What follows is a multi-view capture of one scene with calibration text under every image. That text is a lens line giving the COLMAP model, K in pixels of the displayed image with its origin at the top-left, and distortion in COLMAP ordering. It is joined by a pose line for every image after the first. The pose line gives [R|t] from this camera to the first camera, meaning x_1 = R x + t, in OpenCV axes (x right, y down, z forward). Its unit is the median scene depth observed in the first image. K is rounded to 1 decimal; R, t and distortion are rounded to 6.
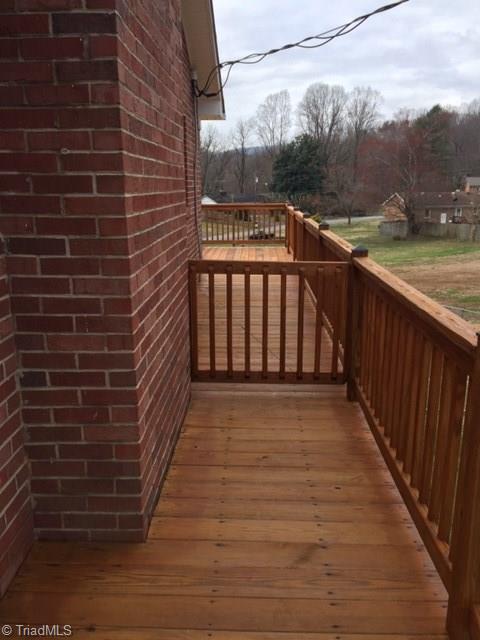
lens RADIAL K [[553.1, 0, 239.8], [0, 553.1, 320.2], [0, 0, 1]] dist [0.046580, -0.016743]
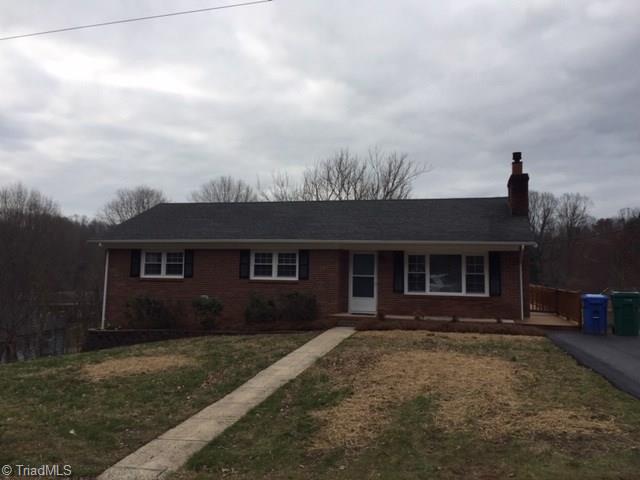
lens RADIAL K [[553.1, 0, 320.5], [0, 553.1, 236.7], [0, 0, 1]] dist [0.046580, -0.016743]
pose [[0.974877, -0.000041, -0.222744, -0.017264], [-0.067666, 0.952685, -0.296331, 0.023604], [0.212217, 0.303958, 0.928748, -0.098648]]
